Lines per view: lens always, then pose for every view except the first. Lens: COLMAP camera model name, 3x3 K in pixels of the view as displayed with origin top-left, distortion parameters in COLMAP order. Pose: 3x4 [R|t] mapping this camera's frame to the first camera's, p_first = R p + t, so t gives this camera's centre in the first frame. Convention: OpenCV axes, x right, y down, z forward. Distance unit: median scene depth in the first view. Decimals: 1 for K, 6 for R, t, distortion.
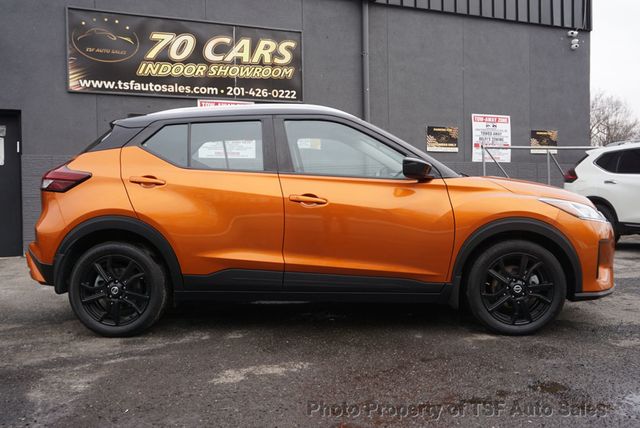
lens RADIAL K [[531.7, 0, 319.3], [0, 531.7, 217.9], [0, 0, 1]] dist [-0.004906, 0.021123]
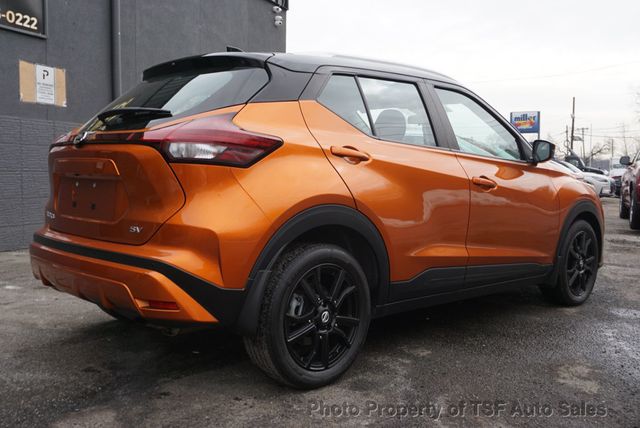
lens RADIAL K [[623.6, 0, 321.7], [0, 623.6, 211.0], [0, 0, 1]] dist [-0.011795, 0.000000]
pose [[0.706068, -0.025051, 0.707701, -0.919966], [0.011620, 0.999649, 0.023792, -0.014492], [-0.708049, -0.008575, 0.706112, 0.444600]]
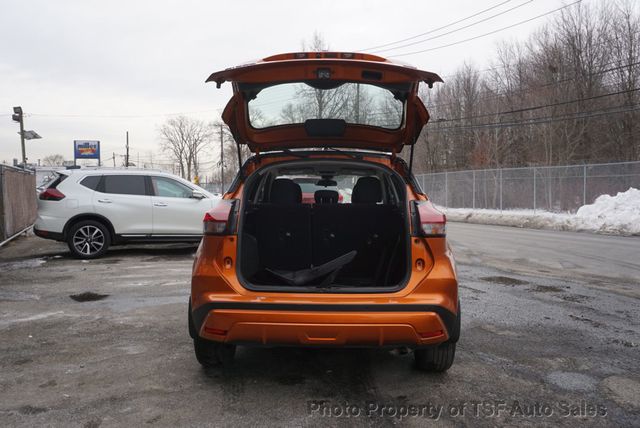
lens RADIAL K [[499.7, 0, 321.7], [0, 499.7, 217.8], [0, 0, 1]] dist [-0.023516, 0.007730]
pose [[0.020998, -0.038452, 0.999040, -1.365403], [0.041124, 0.998448, 0.037565, -0.122843], [-0.998933, 0.040295, 0.022547, 1.193117]]
